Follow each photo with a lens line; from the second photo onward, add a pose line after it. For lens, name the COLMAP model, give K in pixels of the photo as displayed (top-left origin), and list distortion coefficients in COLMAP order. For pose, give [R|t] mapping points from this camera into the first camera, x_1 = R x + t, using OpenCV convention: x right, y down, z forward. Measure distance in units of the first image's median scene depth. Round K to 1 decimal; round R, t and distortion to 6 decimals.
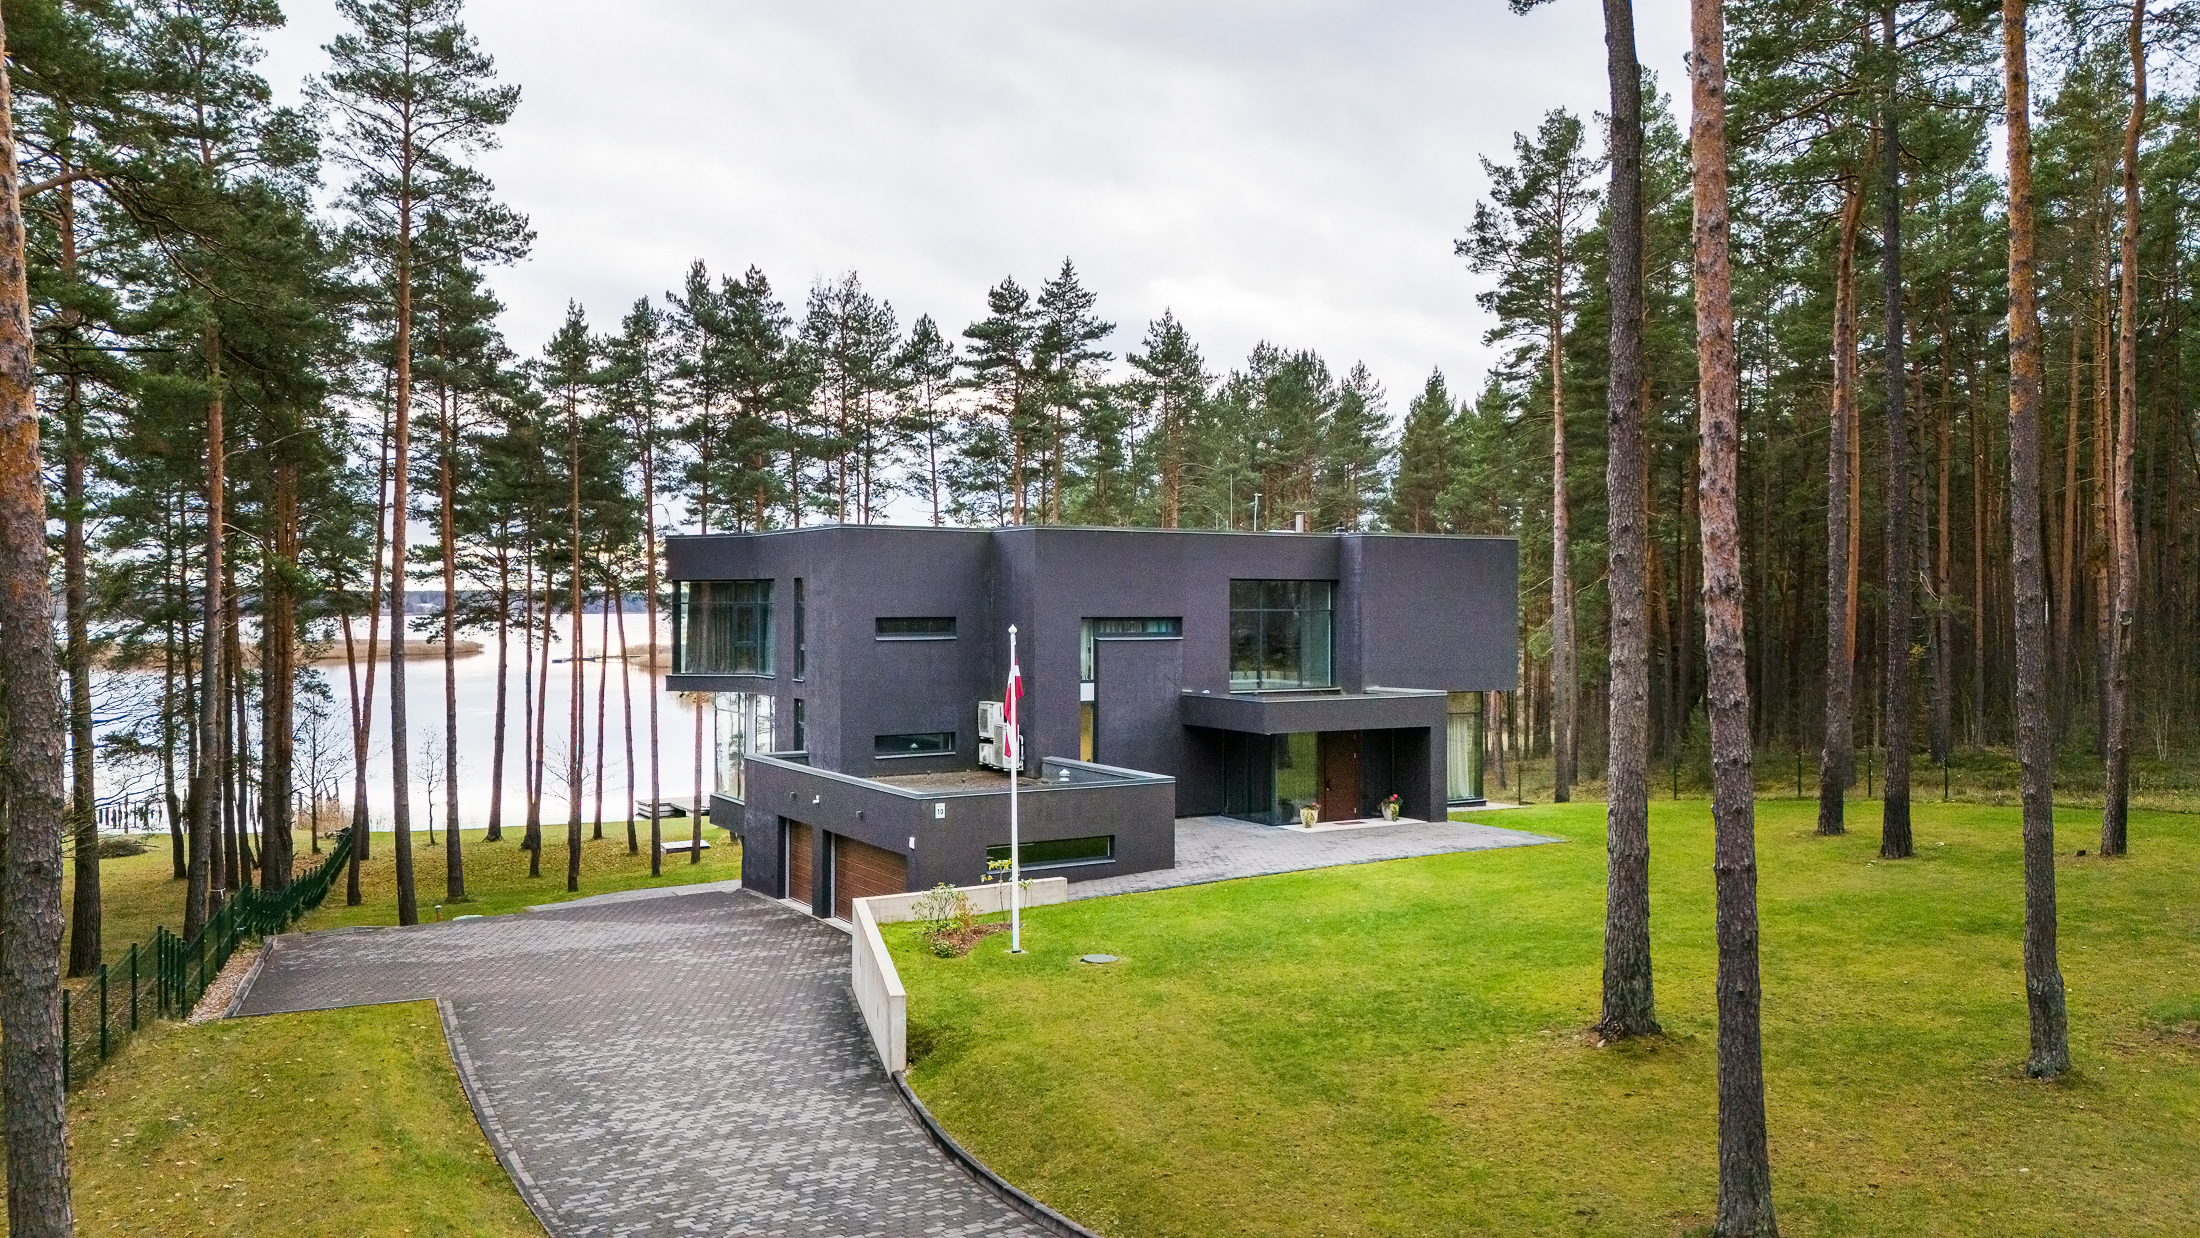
lens RADIAL K [[1699.2, 0, 1100.0], [0, 1699.2, 619.0], [0, 0, 1]] dist [0.072709, -0.001652]
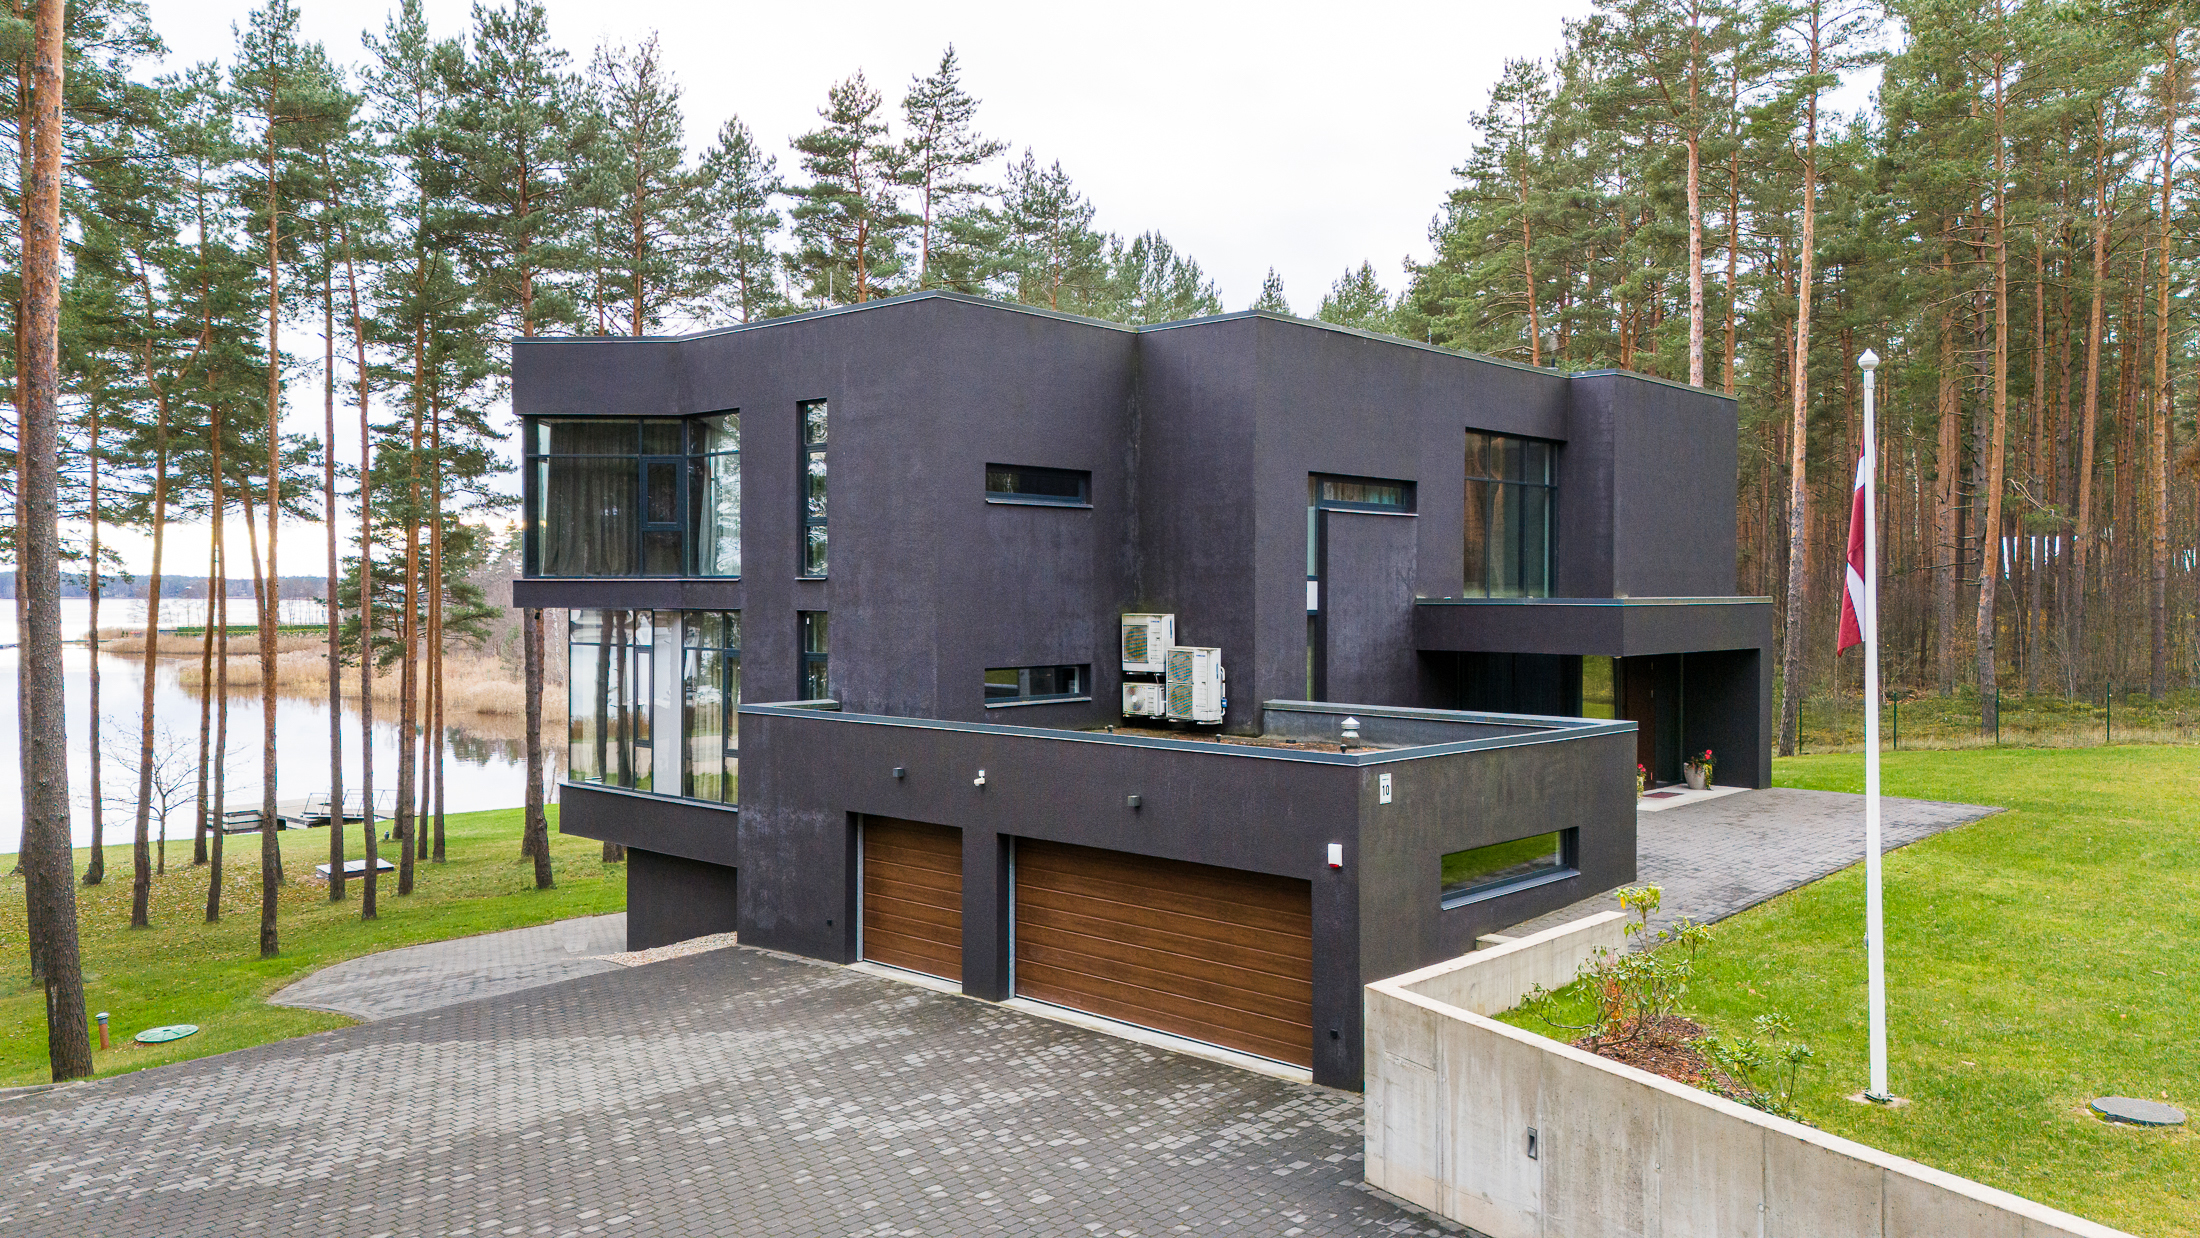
lens RADIAL K [[1699.2, 0, 1100.0], [0, 1699.2, 619.0], [0, 0, 1]] dist [0.072709, -0.001652]
pose [[0.963996, -0.004505, 0.265877, -0.235543], [0.002514, 0.999966, 0.007827, 0.045130], [-0.265903, -0.006877, 0.963975, 0.414966]]
